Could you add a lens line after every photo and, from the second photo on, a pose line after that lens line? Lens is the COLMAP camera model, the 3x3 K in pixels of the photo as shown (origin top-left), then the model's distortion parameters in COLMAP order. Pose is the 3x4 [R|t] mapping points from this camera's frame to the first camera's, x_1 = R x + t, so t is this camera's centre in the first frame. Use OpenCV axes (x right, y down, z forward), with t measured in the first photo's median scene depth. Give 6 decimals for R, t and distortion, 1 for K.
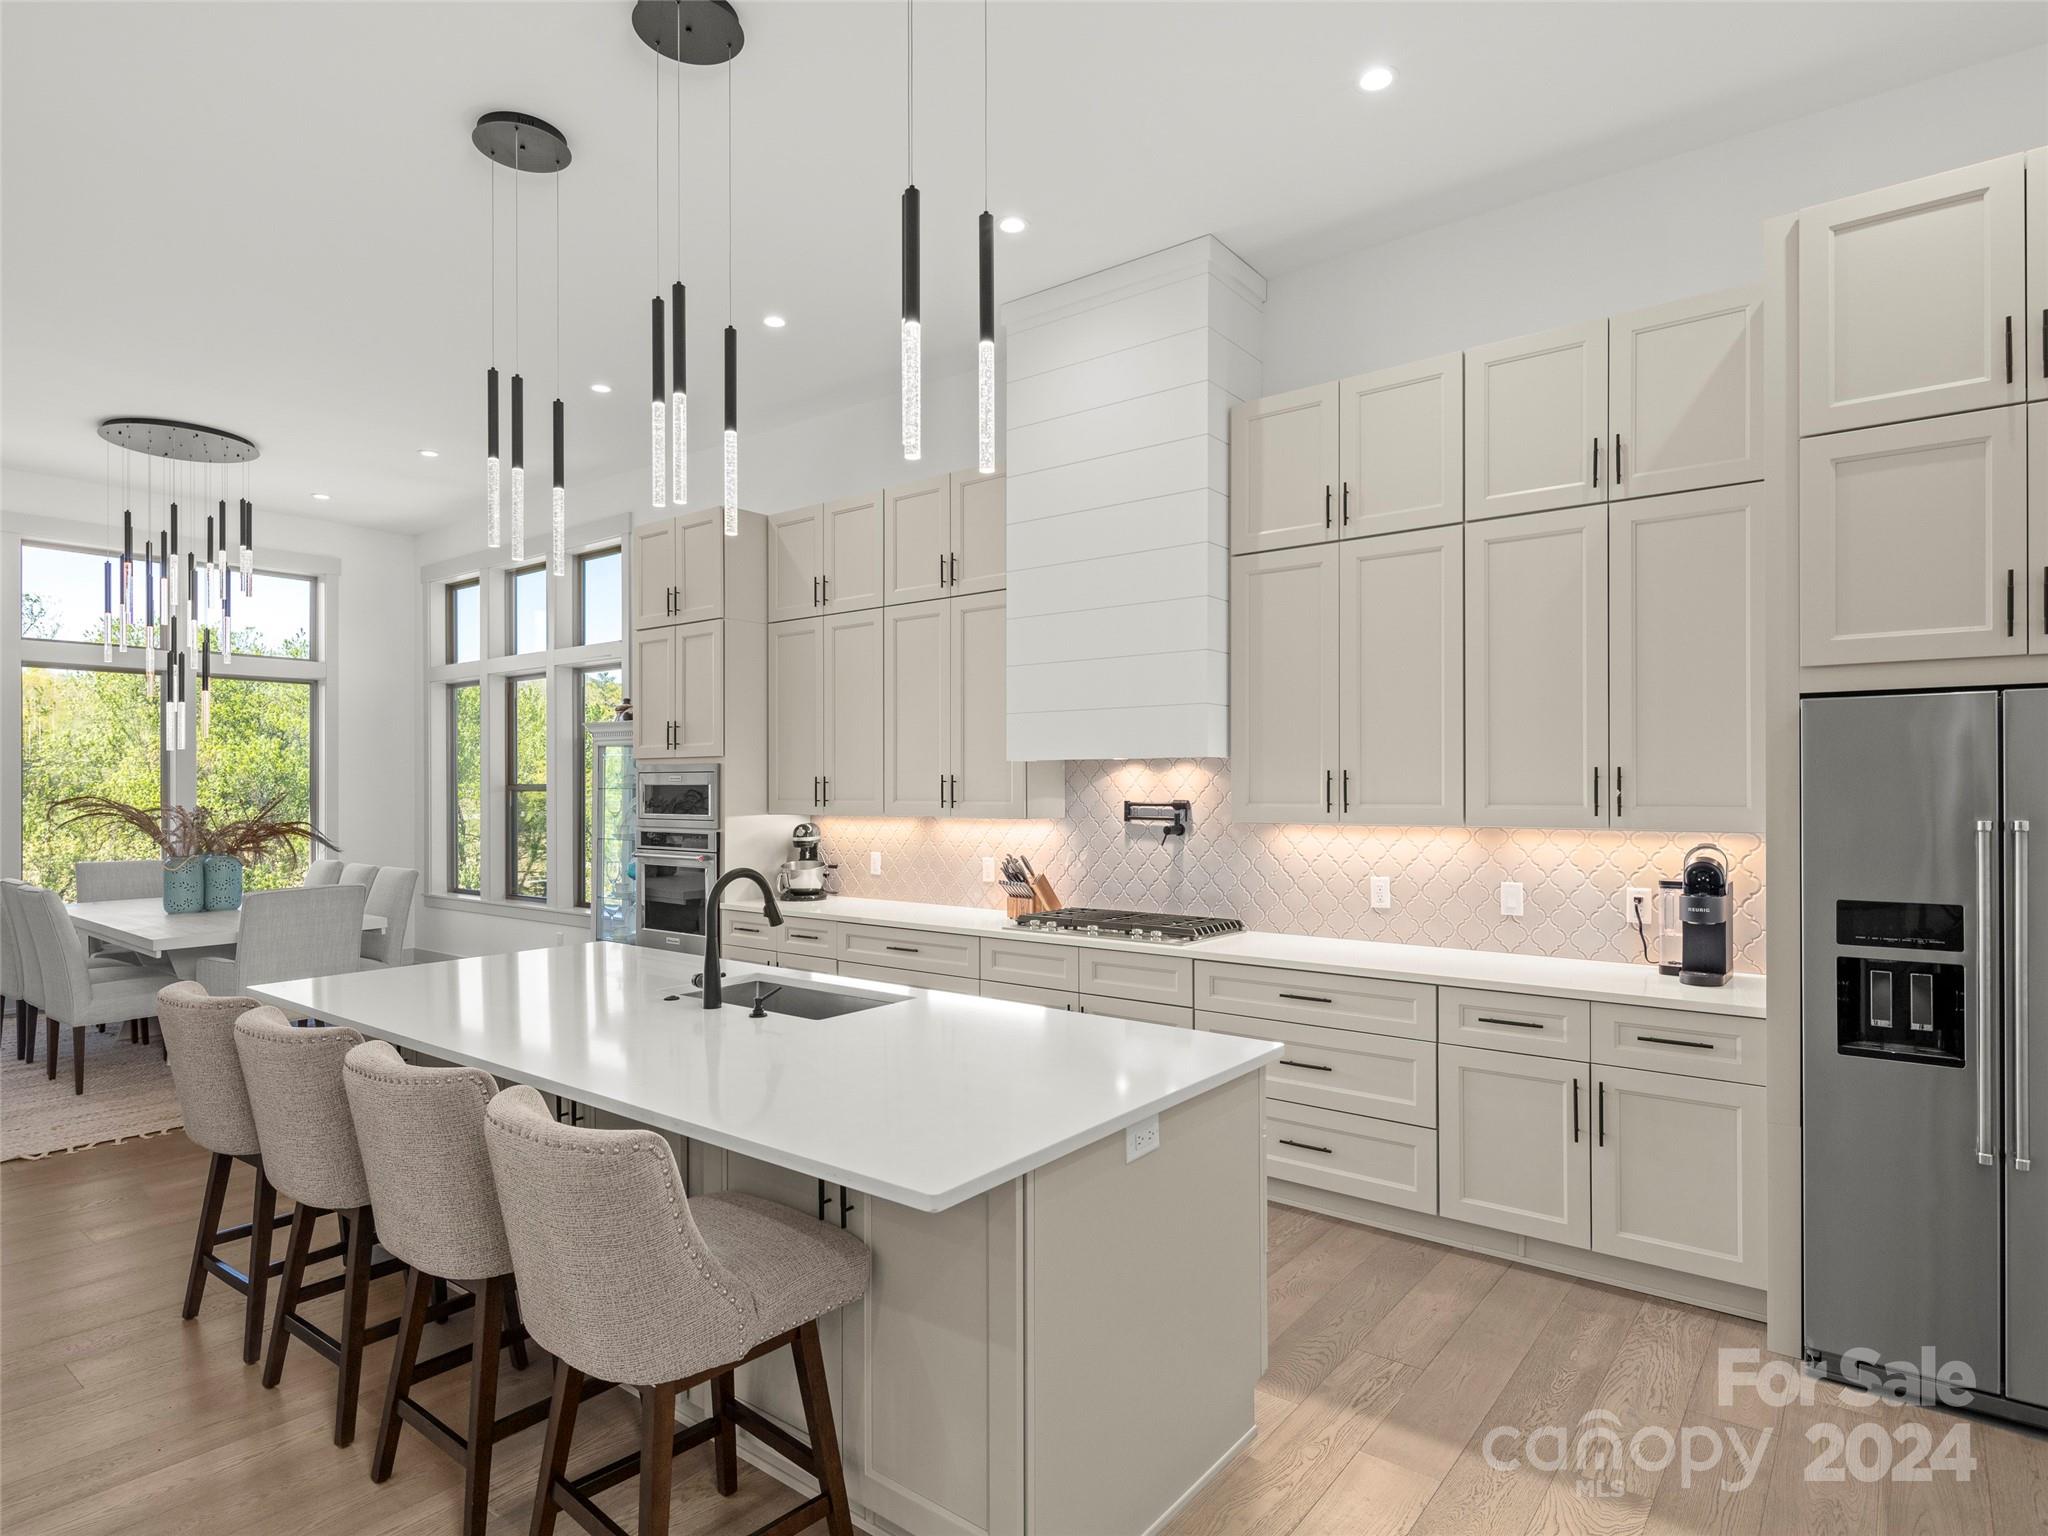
lens RADIAL K [[1128.1, 0, 1041.0], [0, 1128.1, 782.5], [0, 0, 1]] dist [-0.002604, -0.000753]
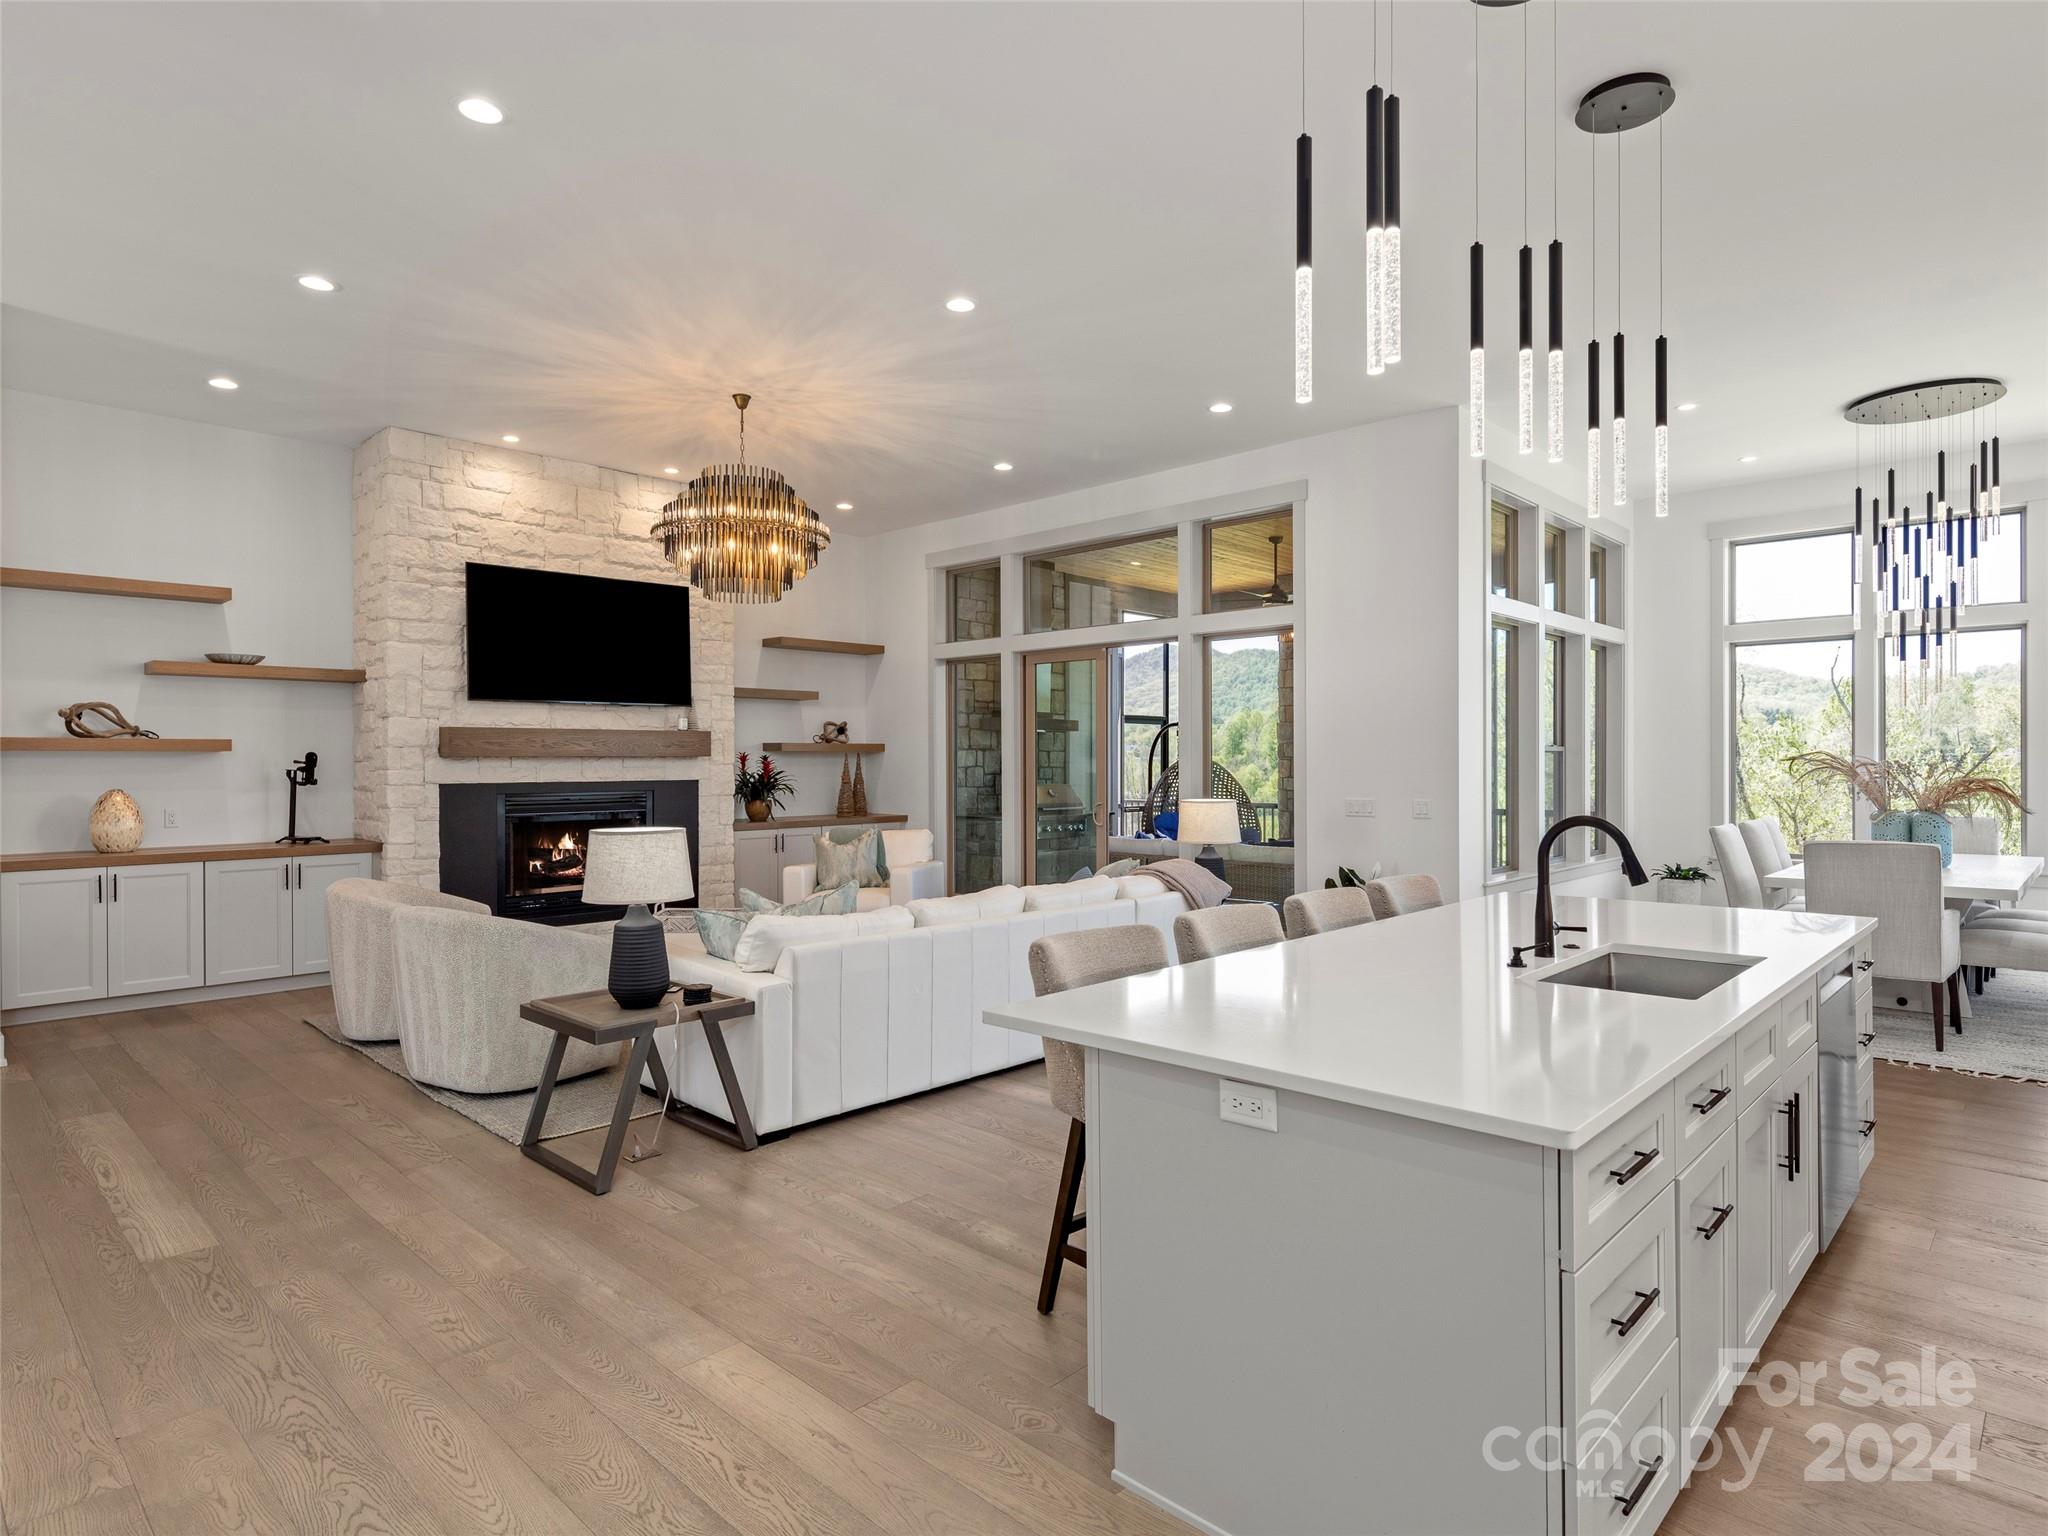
lens RADIAL K [[1105.3, 0, 1010.9], [0, 1105.3, 760.6], [0, 0, 1]] dist [0.000137, -0.000496]
pose [[-0.110228, 0.001779, -0.993905, 0.435042], [0.005579, 0.999984, 0.001171, 0.019358], [0.993891, -0.005416, -0.110236, 0.397018]]
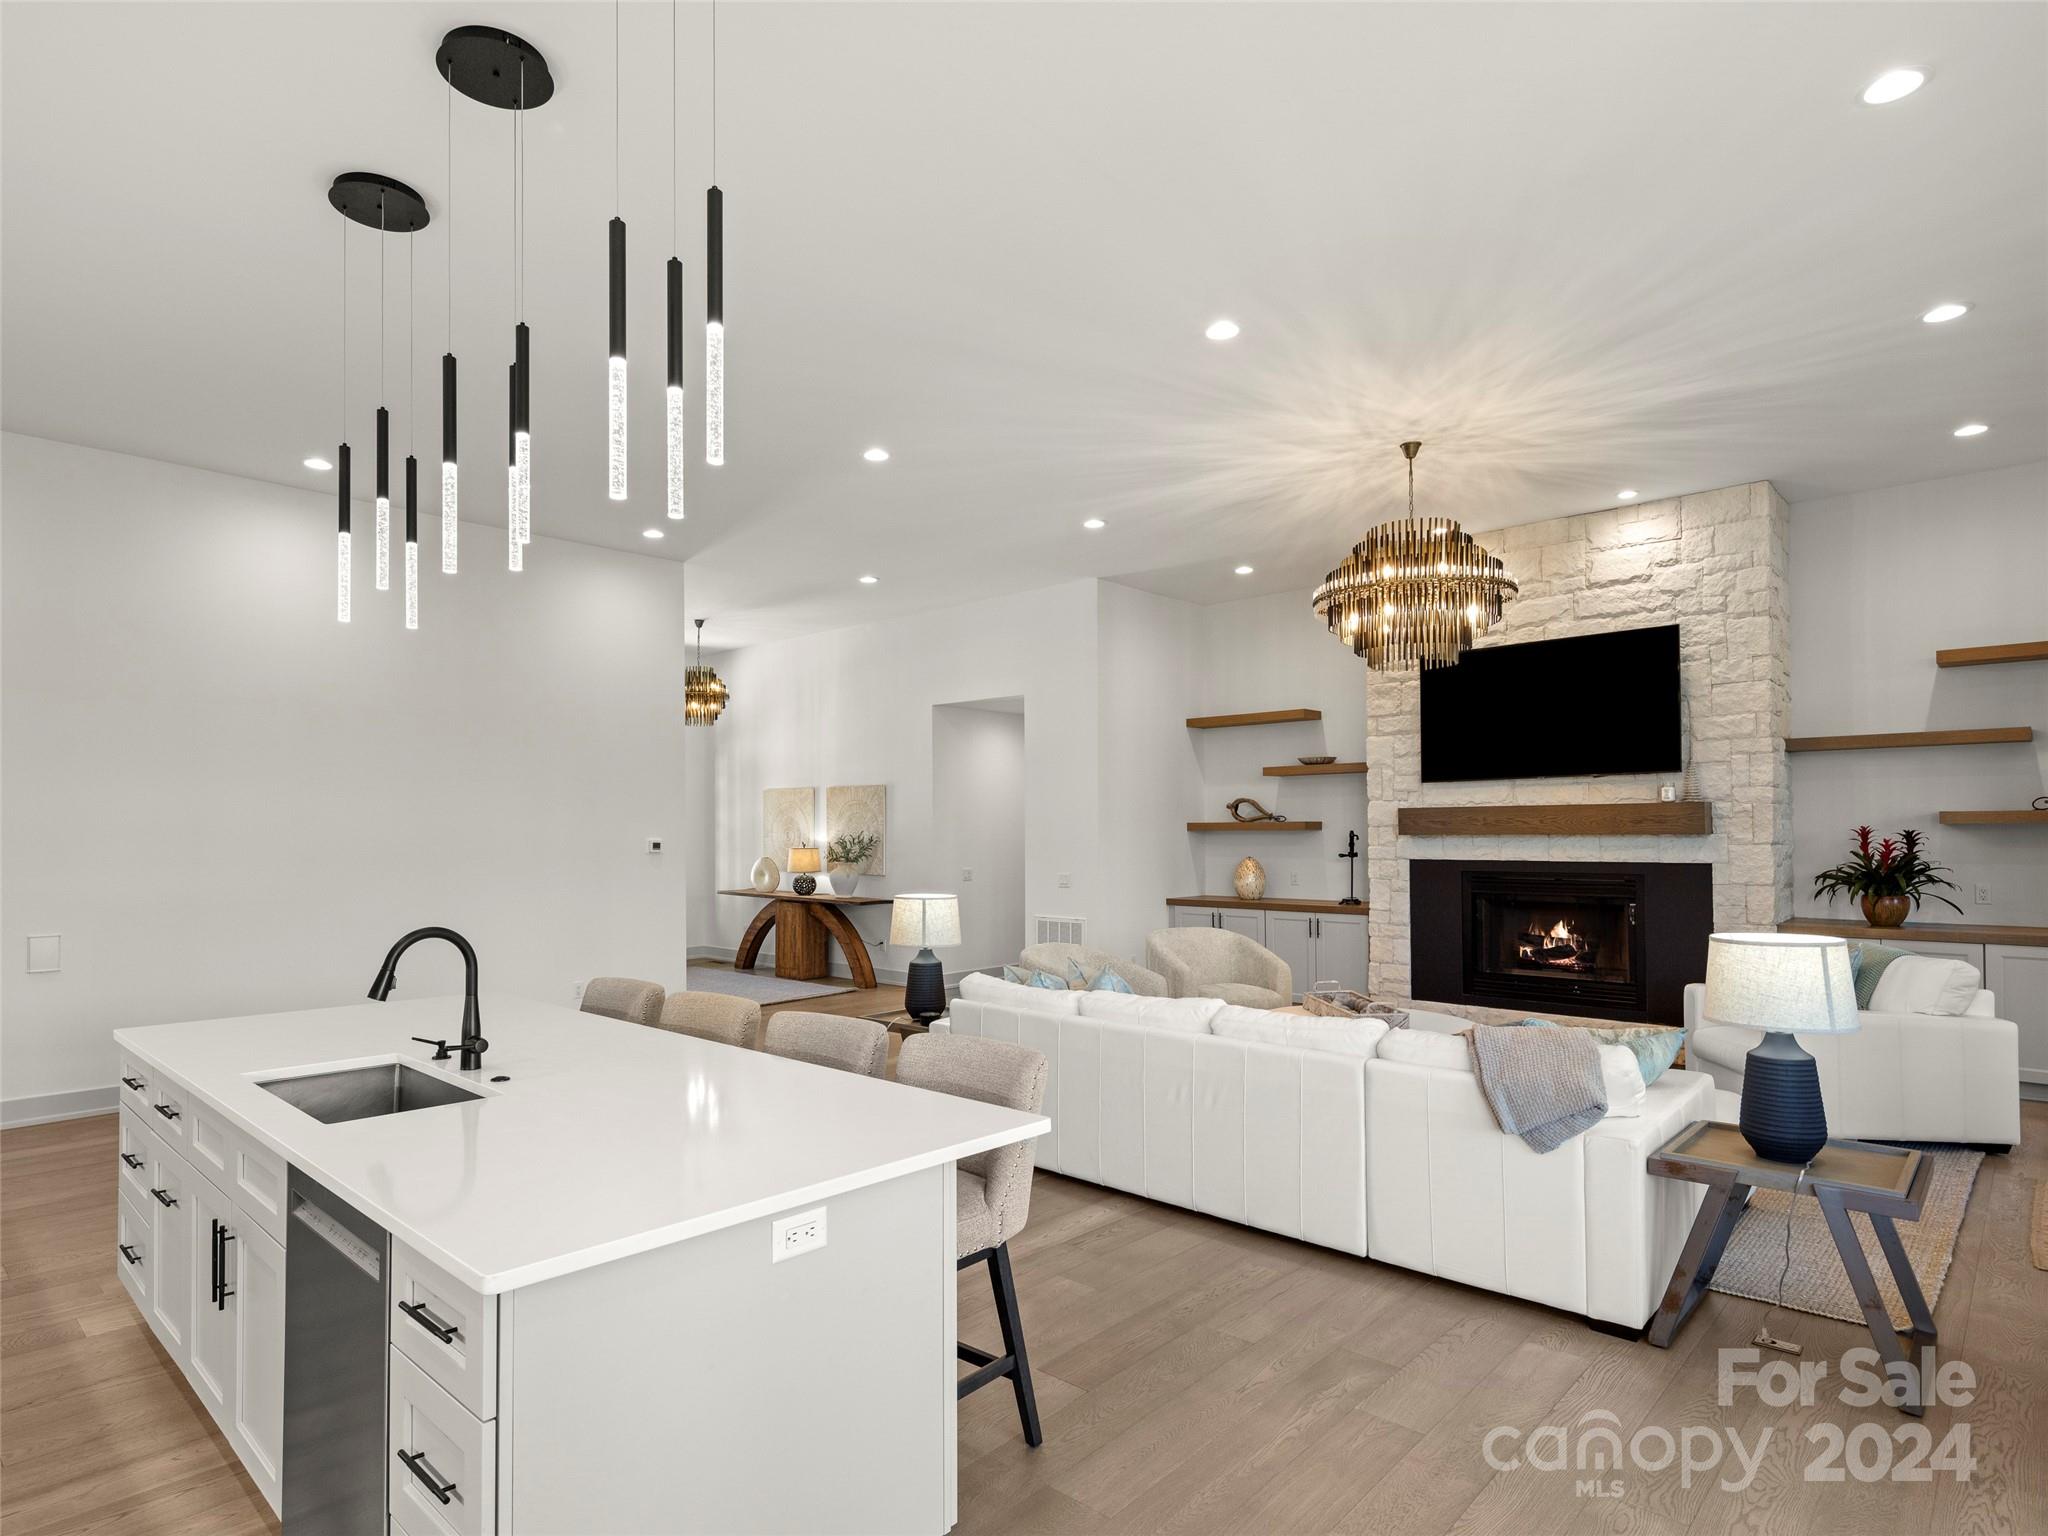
lens RADIAL K [[1101.5, 0, 1016.7], [0, 1101.5, 807.7], [0, 0, 1]] dist [0.000960, -0.000101]
pose [[-0.996443, 0.009180, 0.083764, -0.527494], [0.007141, 0.999671, -0.024617, 0.007468], [-0.083963, -0.023931, -0.996181, 1.174520]]
